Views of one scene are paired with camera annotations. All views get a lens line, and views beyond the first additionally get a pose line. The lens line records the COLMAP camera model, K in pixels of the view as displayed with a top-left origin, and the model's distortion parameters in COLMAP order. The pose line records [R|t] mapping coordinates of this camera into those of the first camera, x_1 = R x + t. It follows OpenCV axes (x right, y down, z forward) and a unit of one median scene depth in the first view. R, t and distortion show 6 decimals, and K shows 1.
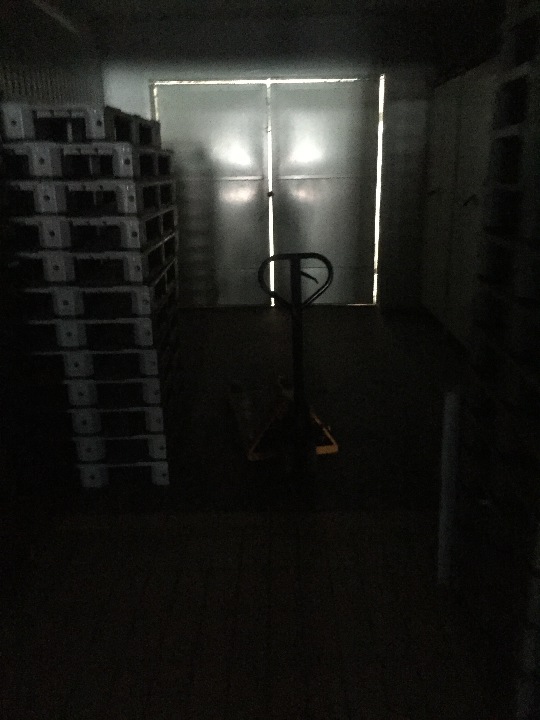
lens RADIAL K [[605.3, 0, 272.6], [0, 605.3, 361.7], [0, 0, 1]] dist [0.022635, -0.018345]
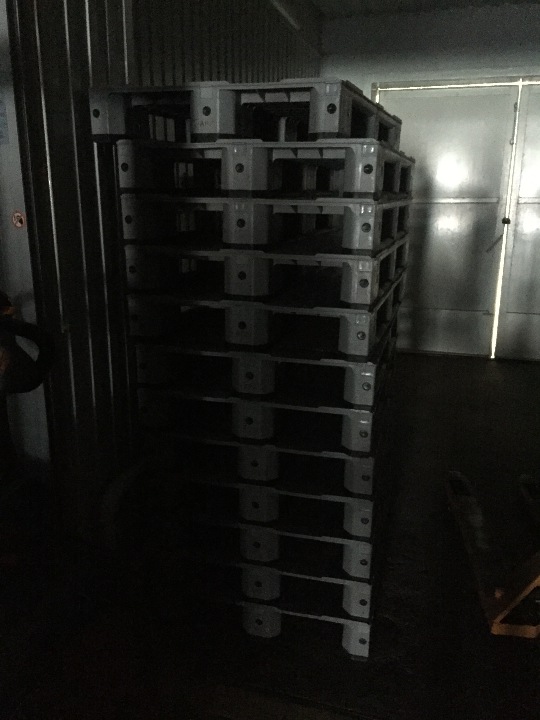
lens RADIAL K [[605.3, 0, 263.6], [0, 605.3, 360.4], [0, 0, 1]] dist [0.022635, -0.018345]
pose [[0.950310, 0.098611, -0.295275, -0.130920], [-0.109383, 0.993795, -0.020149, -0.104475], [0.291456, 0.051445, 0.955200, 0.364412]]
